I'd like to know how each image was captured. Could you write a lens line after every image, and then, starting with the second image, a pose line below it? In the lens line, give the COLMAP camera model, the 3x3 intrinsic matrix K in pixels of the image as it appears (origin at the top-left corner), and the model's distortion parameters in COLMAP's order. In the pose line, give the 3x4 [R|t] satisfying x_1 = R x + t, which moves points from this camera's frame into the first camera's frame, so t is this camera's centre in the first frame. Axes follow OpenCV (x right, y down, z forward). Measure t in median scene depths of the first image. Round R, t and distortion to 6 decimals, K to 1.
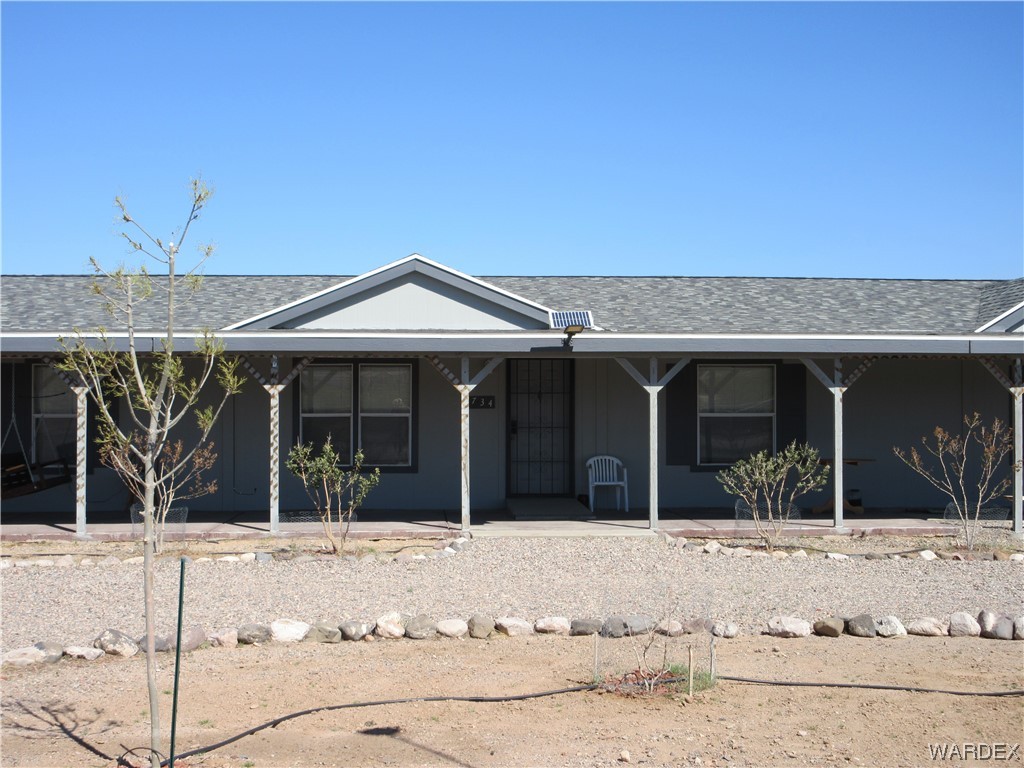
lens RADIAL K [[1544.9, 0, 507.1], [0, 1544.9, 386.7], [0, 0, 1]] dist [0.000953, 0.000000]
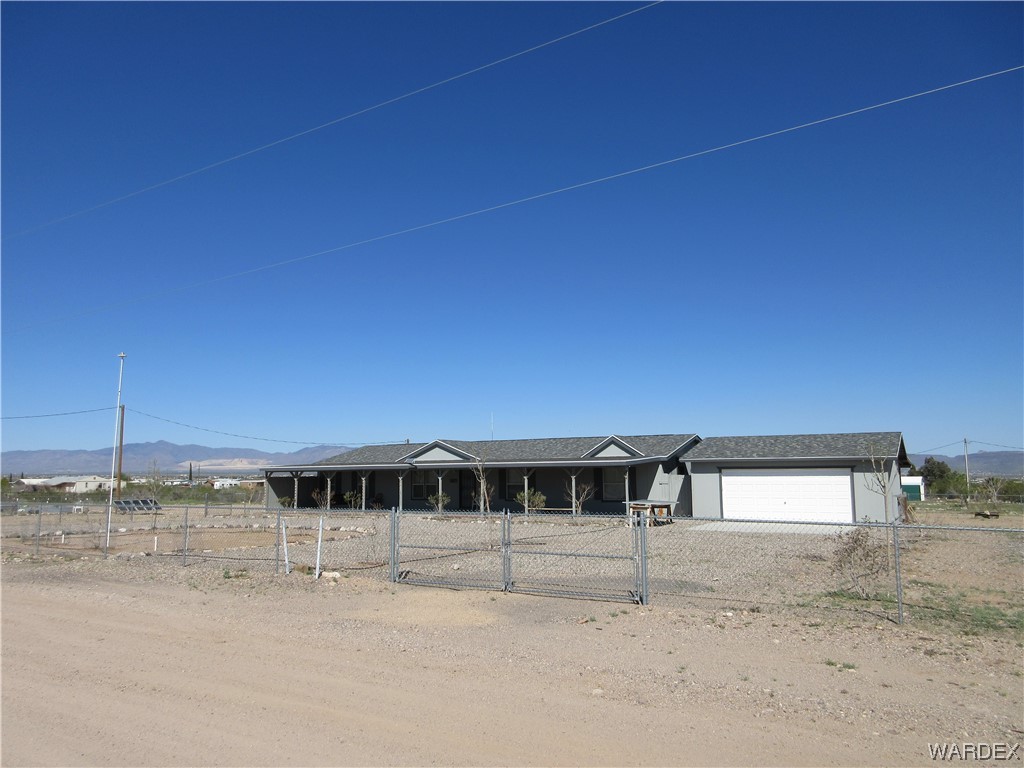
lens RADIAL K [[766.3, 0, 511.2], [0, 766.3, 386.8], [0, 0, 1]] dist [-0.001138, -0.004030]
pose [[0.769586, -0.083215, -0.633098, 1.235284], [0.009036, 0.992792, -0.119509, 0.005809], [0.638480, 0.086252, 0.764790, -0.300156]]
